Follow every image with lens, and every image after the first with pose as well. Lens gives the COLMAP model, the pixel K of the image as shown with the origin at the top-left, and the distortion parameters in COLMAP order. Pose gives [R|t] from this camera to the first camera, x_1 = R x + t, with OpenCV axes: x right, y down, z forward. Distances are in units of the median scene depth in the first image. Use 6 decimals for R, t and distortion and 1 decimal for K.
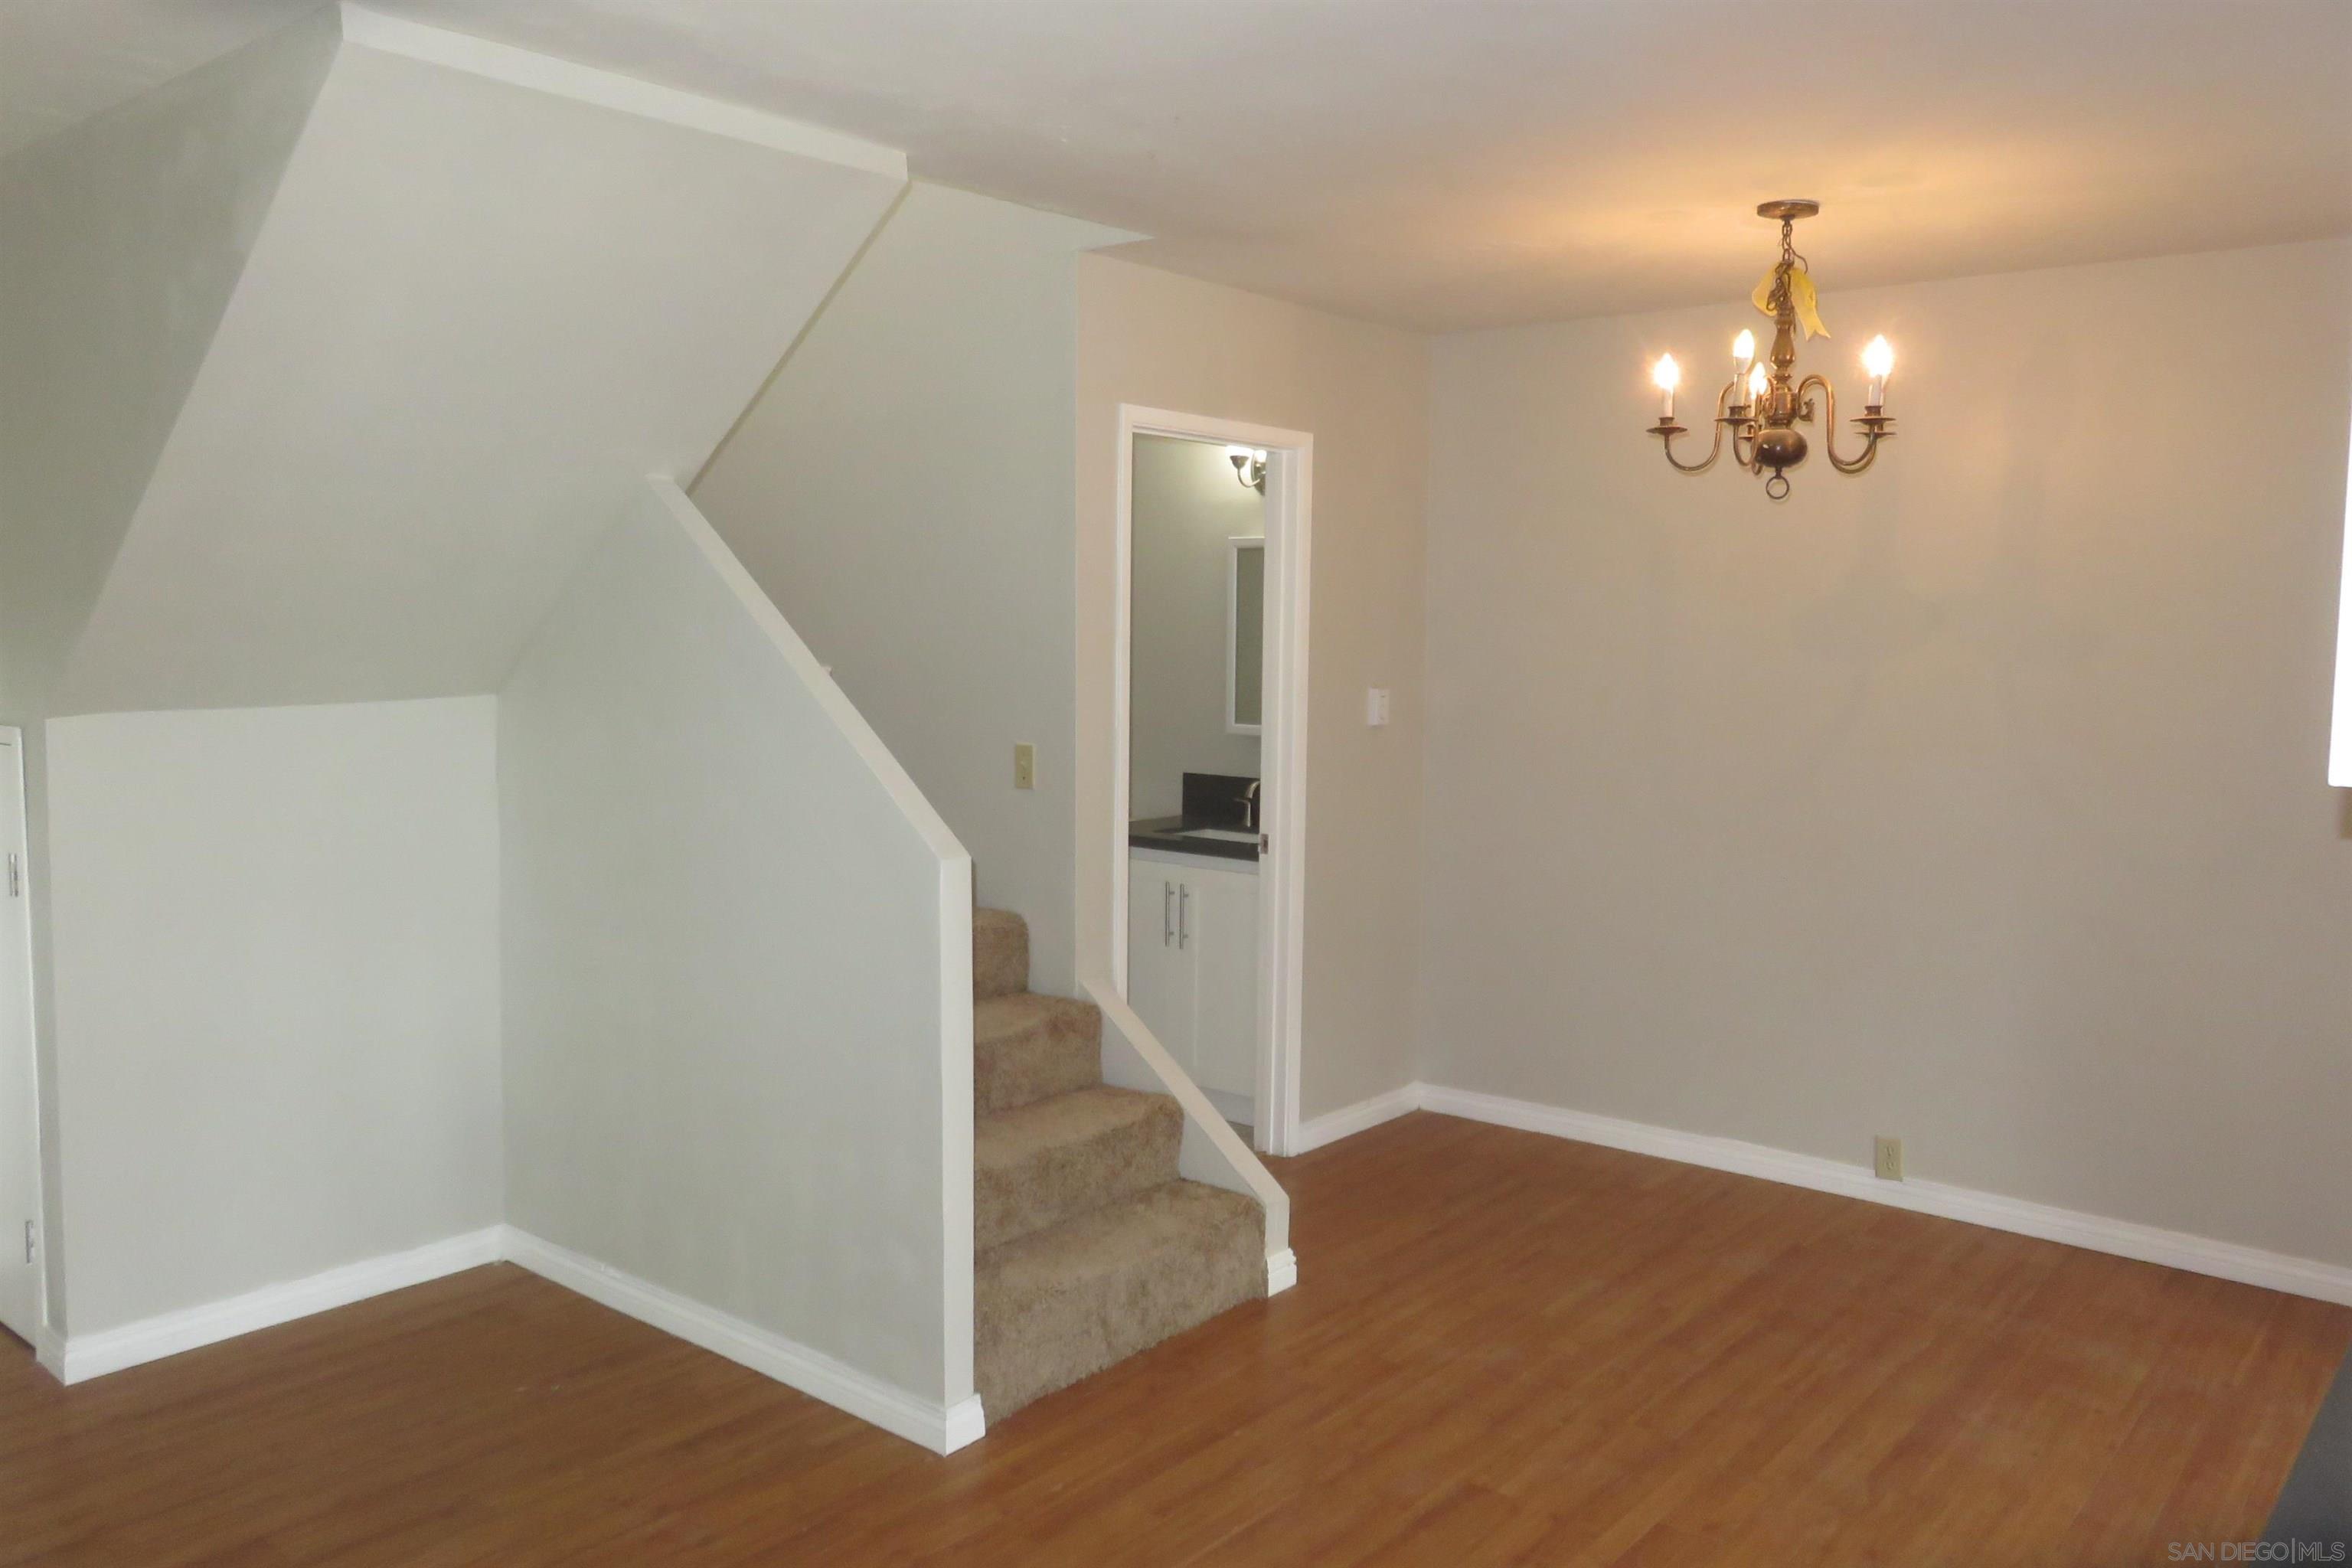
lens RADIAL K [[1770.8, 0, 1181.6], [0, 1770.8, 775.0], [0, 0, 1]] dist [-0.010872, 0.010903]
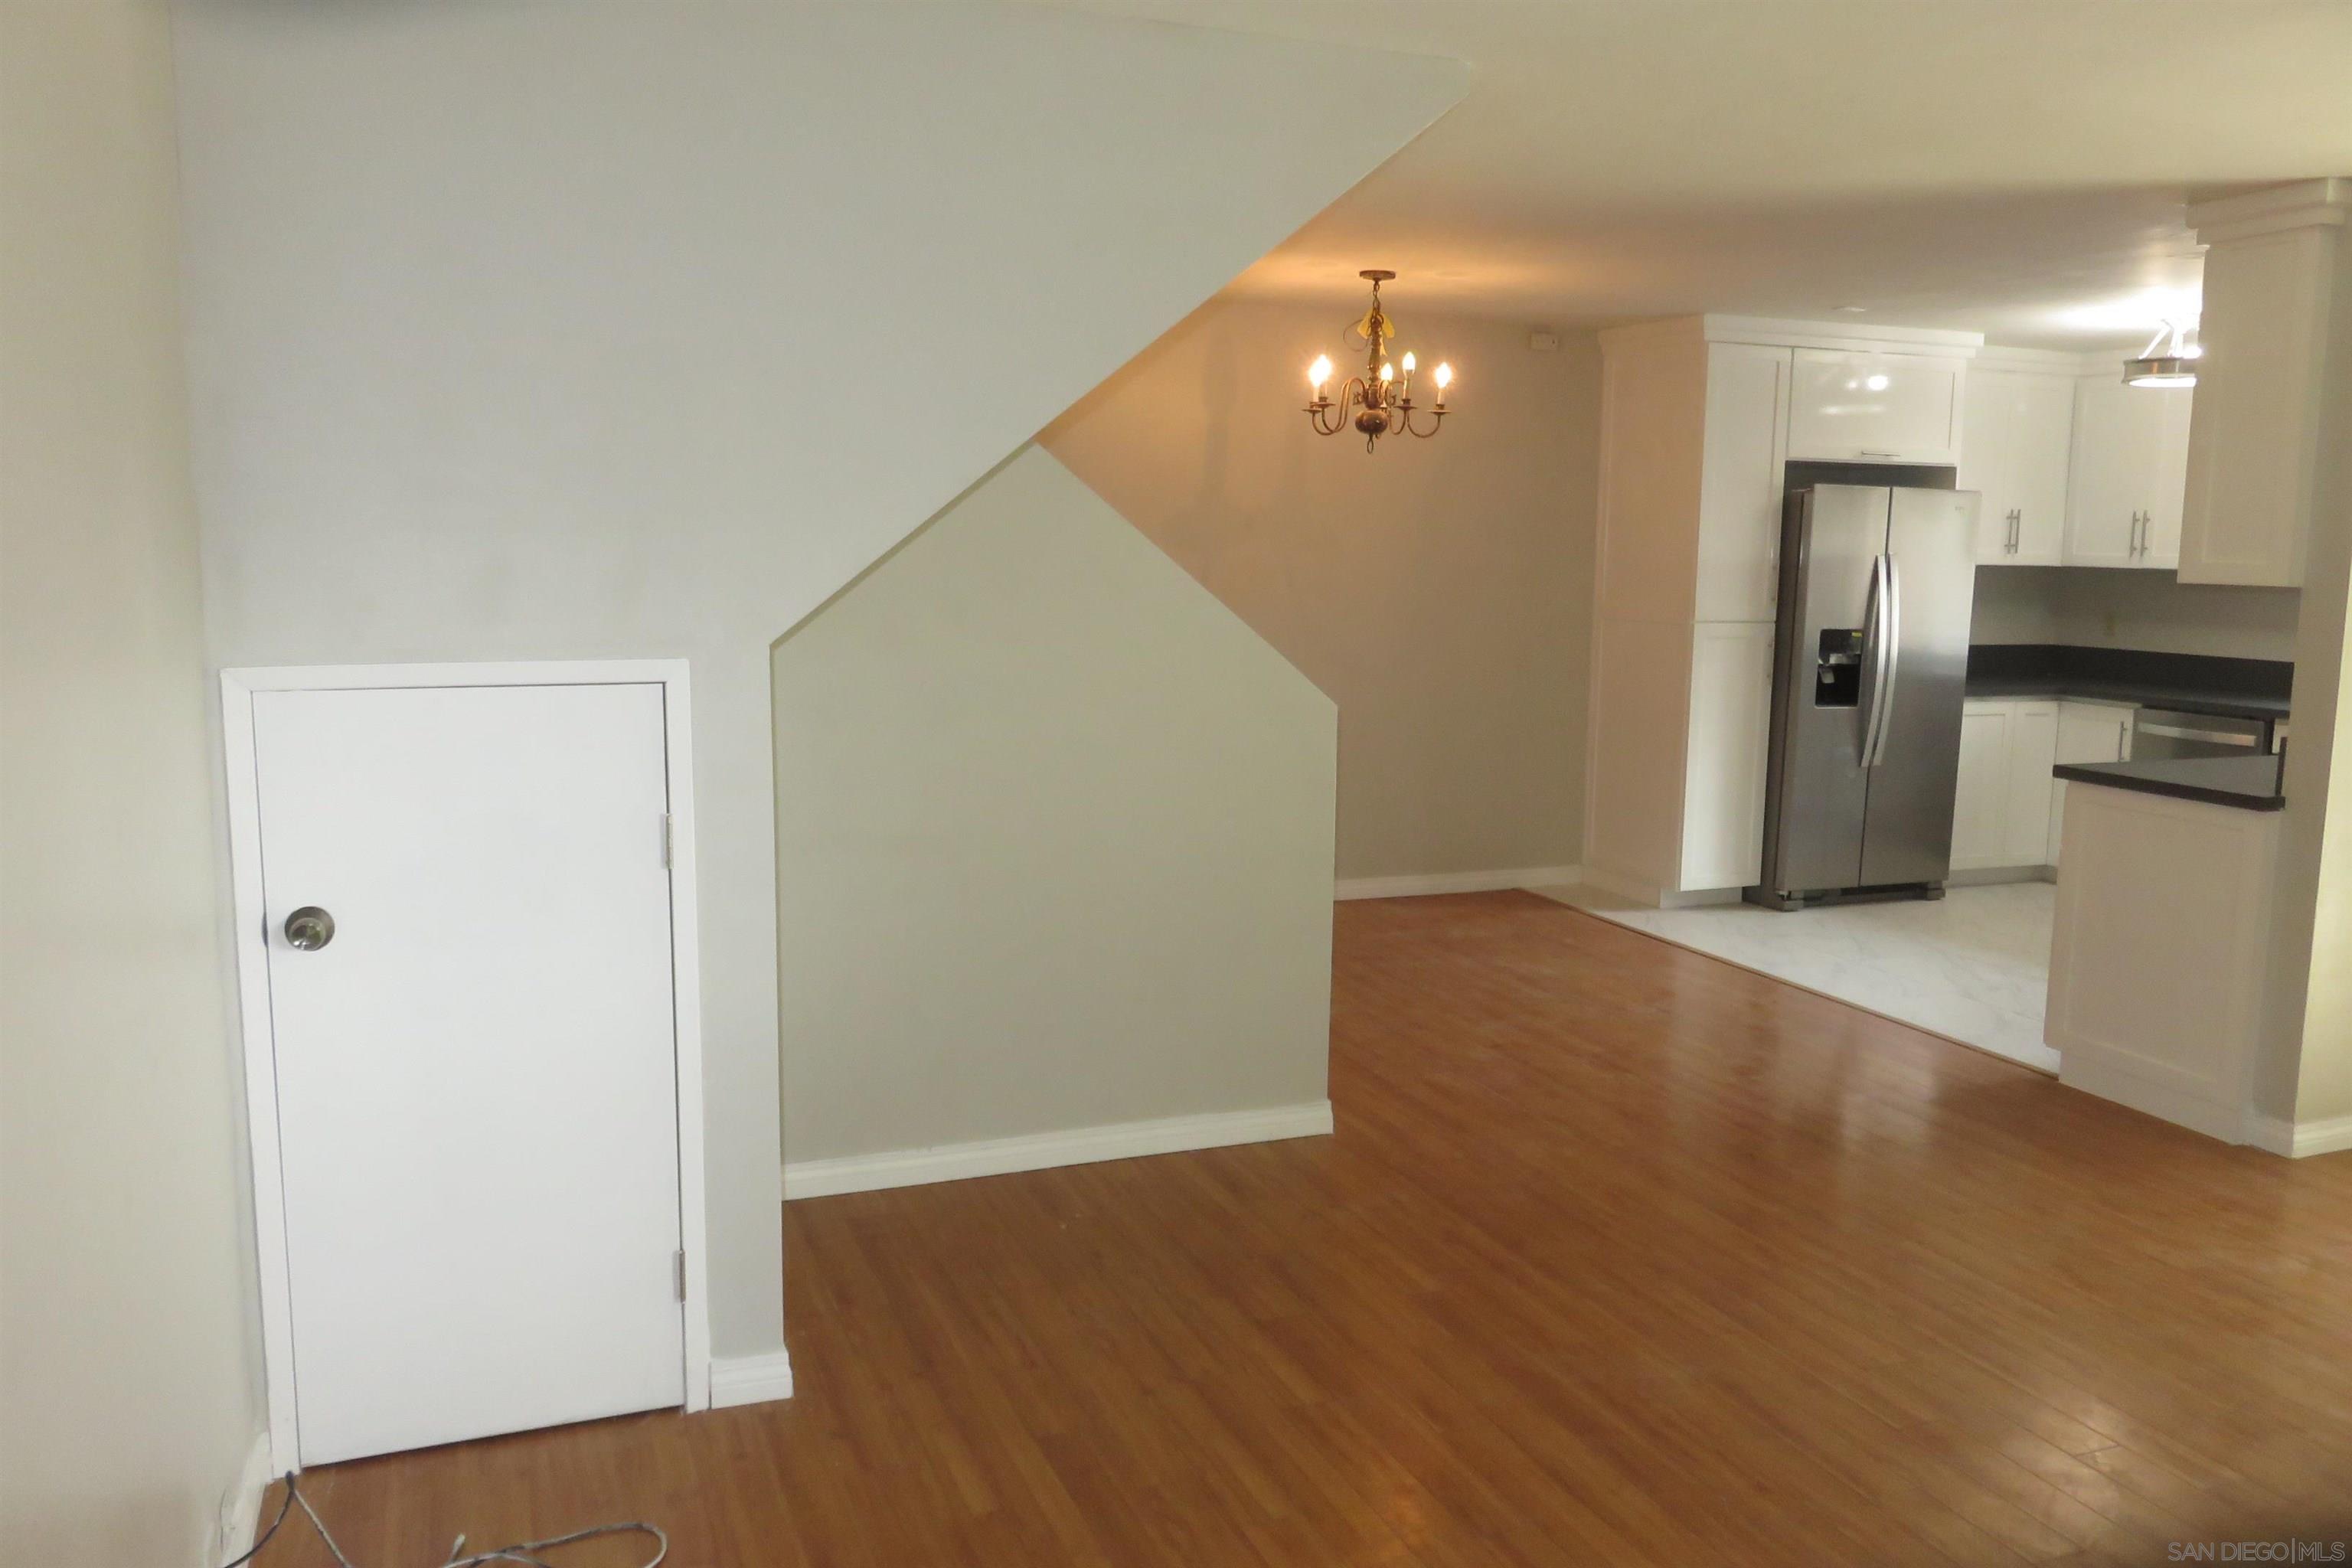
lens RADIAL K [[1770.8, 0, 1190.3], [0, 1770.8, 778.8], [0, 0, 1]] dist [-0.010872, 0.010903]
pose [[0.472721, -0.122518, 0.872654, -1.203082], [0.061652, 0.992459, 0.105941, -0.042447], [-0.879053, 0.003720, 0.476710, 0.375982]]
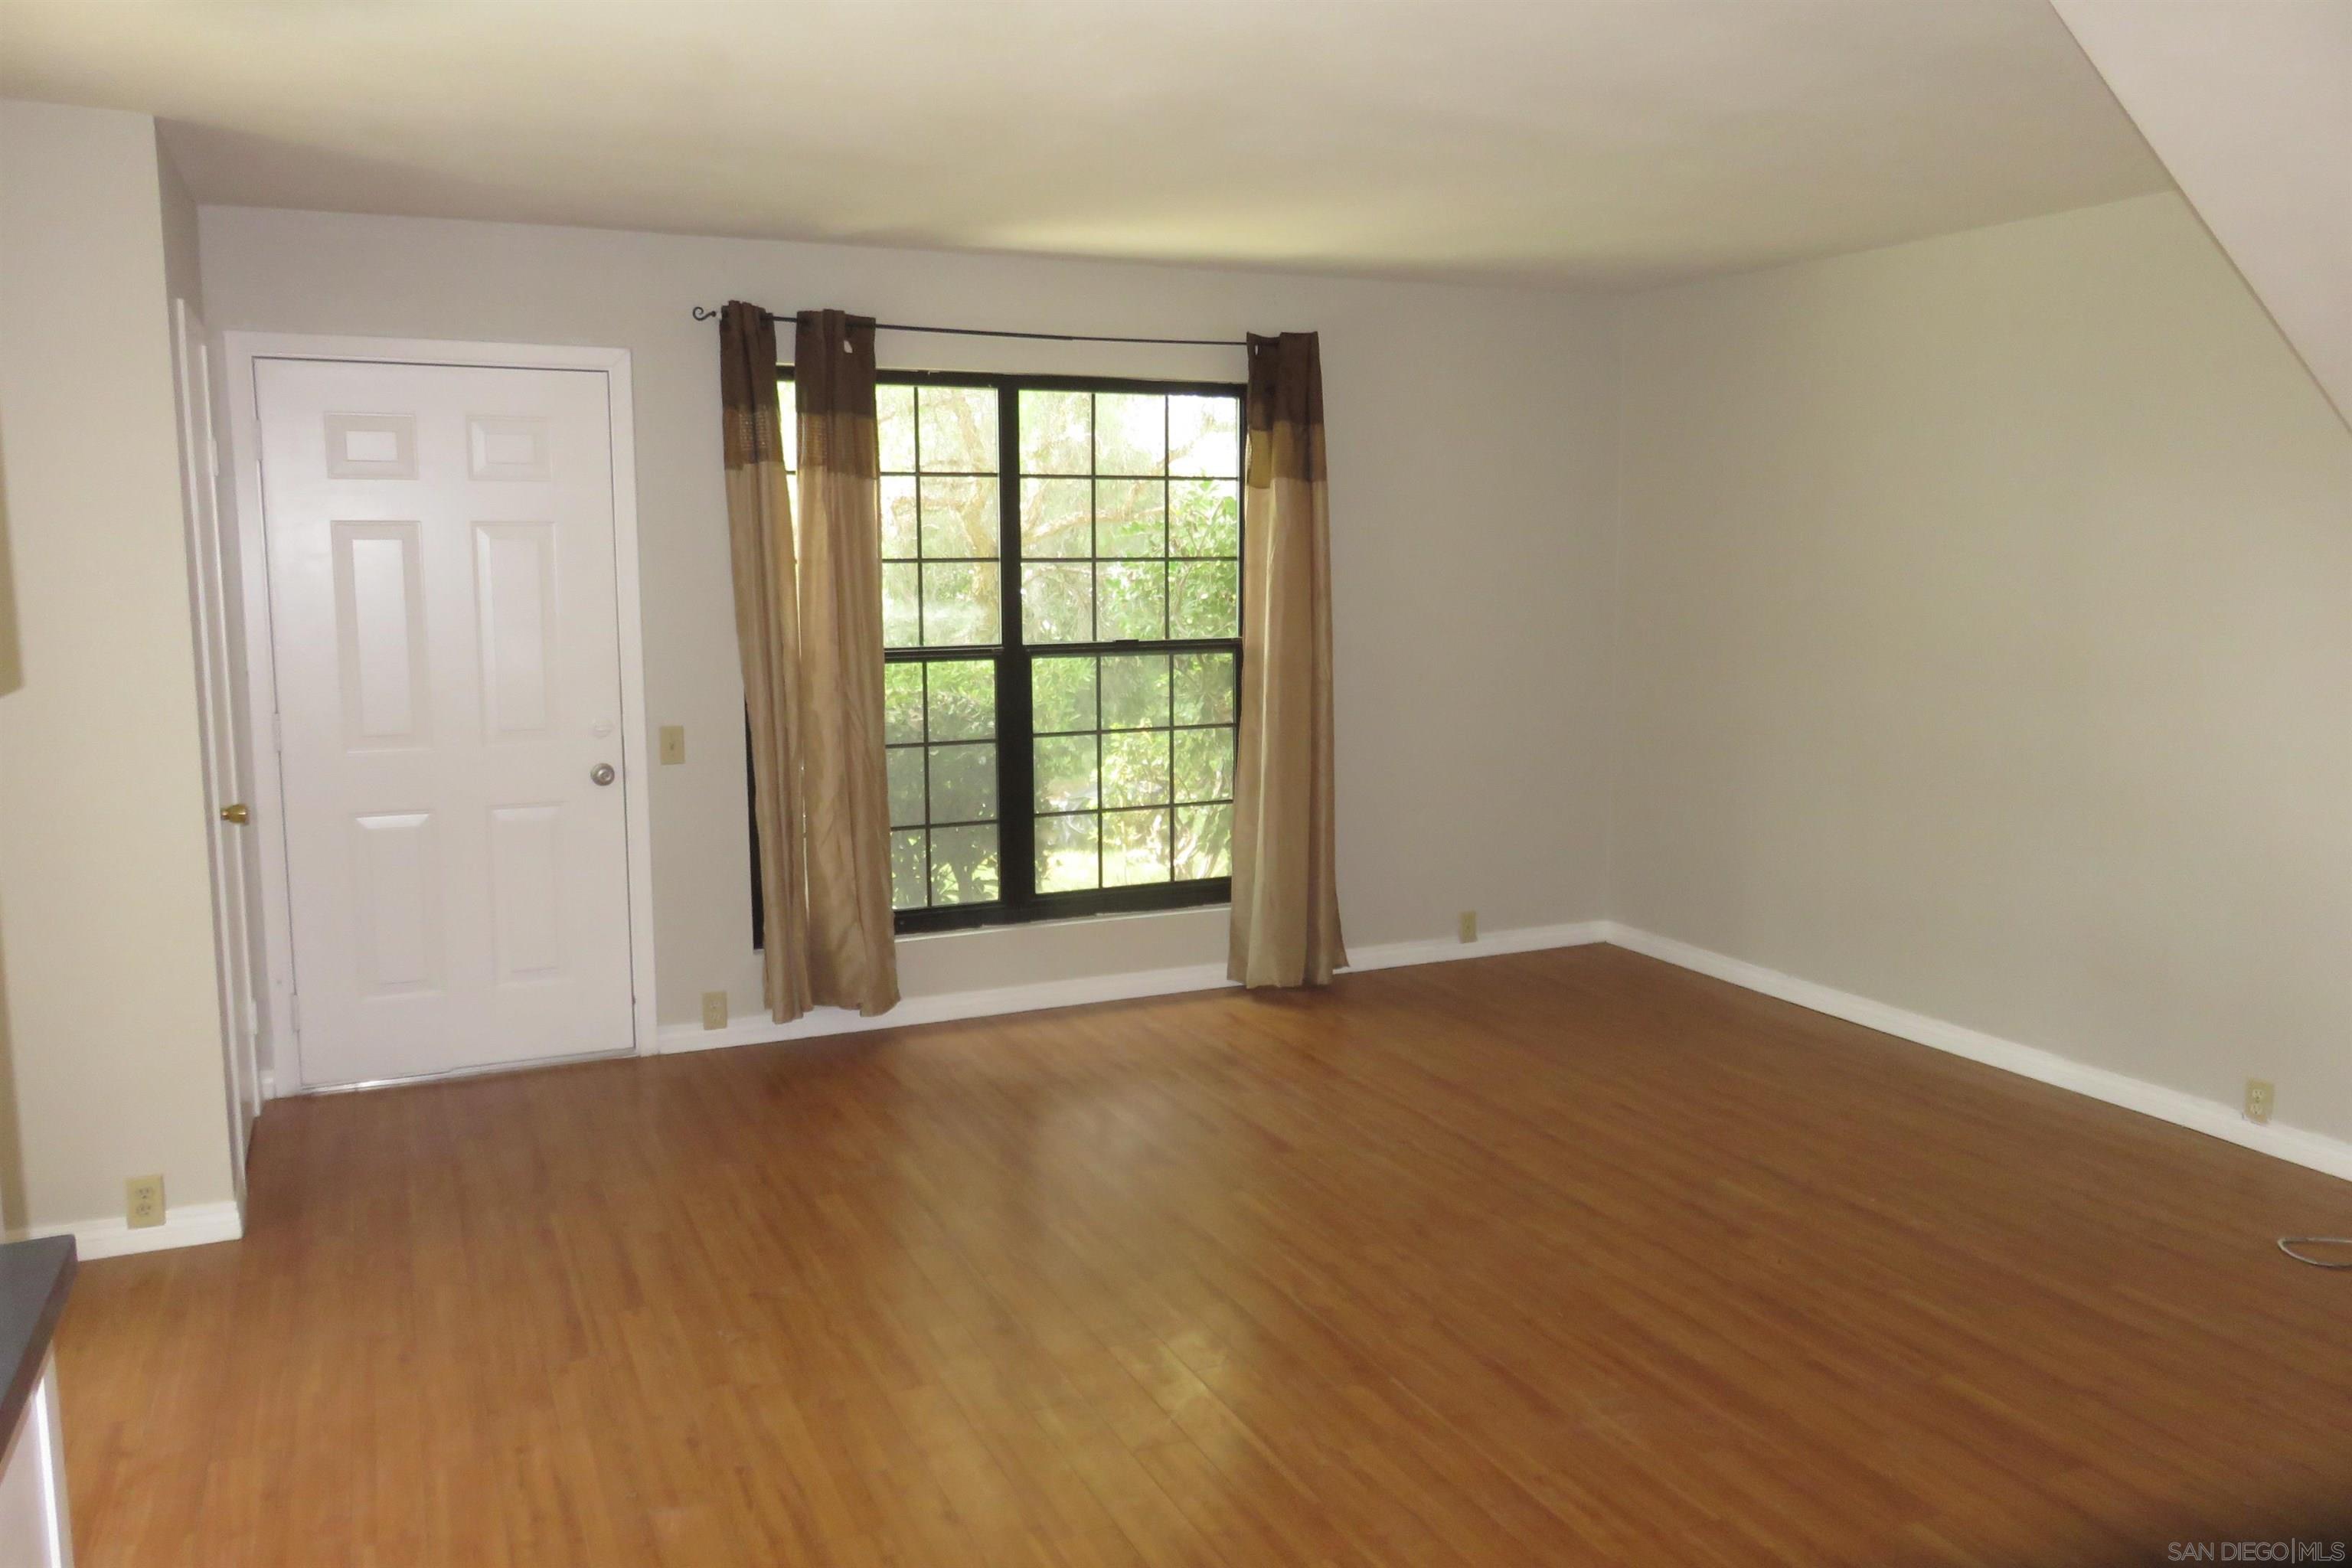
lens RADIAL K [[1770.8, 0, 1186.0], [0, 1770.8, 782.4], [0, 0, 1]] dist [-0.010872, 0.010903]
pose [[-0.431582, 0.113738, -0.894875, 0.436400], [-0.078797, 0.983474, 0.163001, -0.057083], [0.898626, 0.140861, -0.415487, 0.712235]]
